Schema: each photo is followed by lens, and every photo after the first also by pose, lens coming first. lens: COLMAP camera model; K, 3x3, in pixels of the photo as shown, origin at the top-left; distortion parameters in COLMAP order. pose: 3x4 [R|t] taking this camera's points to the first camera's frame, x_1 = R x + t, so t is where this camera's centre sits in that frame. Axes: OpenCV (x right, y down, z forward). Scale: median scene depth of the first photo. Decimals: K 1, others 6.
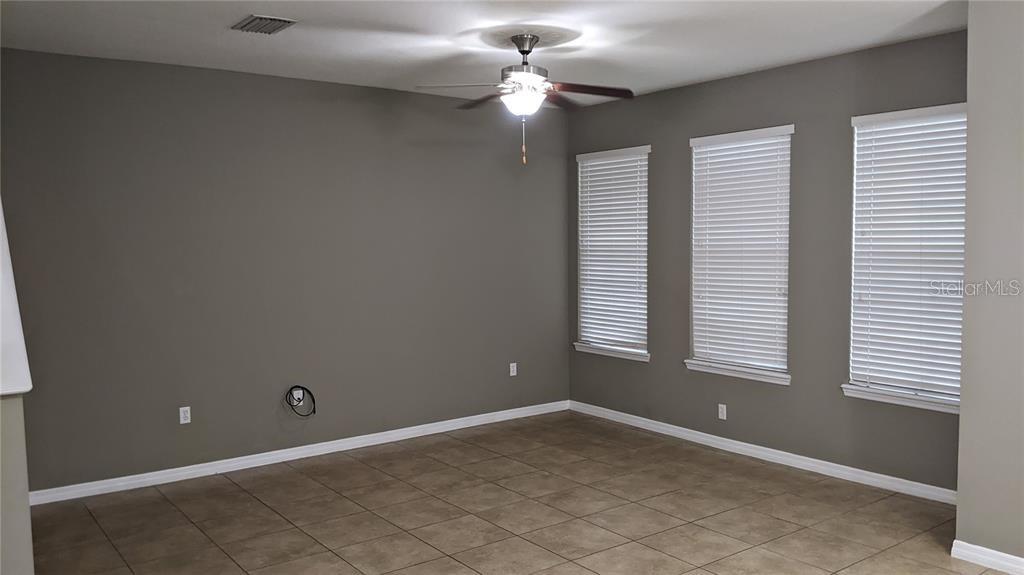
lens RADIAL K [[810.4, 0, 508.1], [0, 810.4, 297.3], [0, 0, 1]] dist [0.009144, -0.067134]
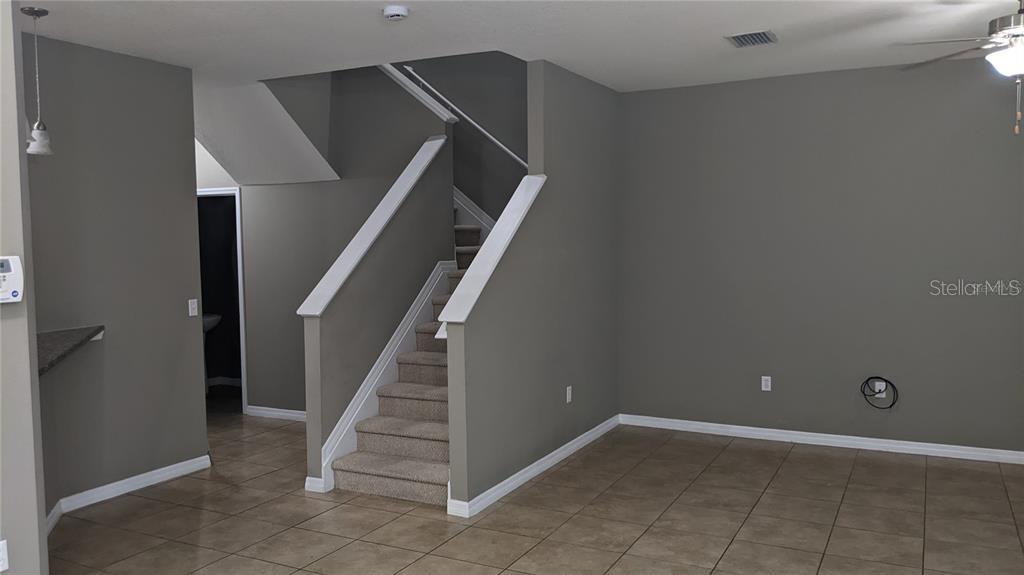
lens RADIAL K [[810.4, 0, 510.5], [0, 810.4, 285.1], [0, 0, 1]] dist [0.009144, -0.067134]
pose [[0.427979, 0.056727, -0.902006, 0.528073], [-0.064016, 0.997424, 0.032354, -0.007454], [0.901518, 0.043896, 0.430509, 0.198863]]
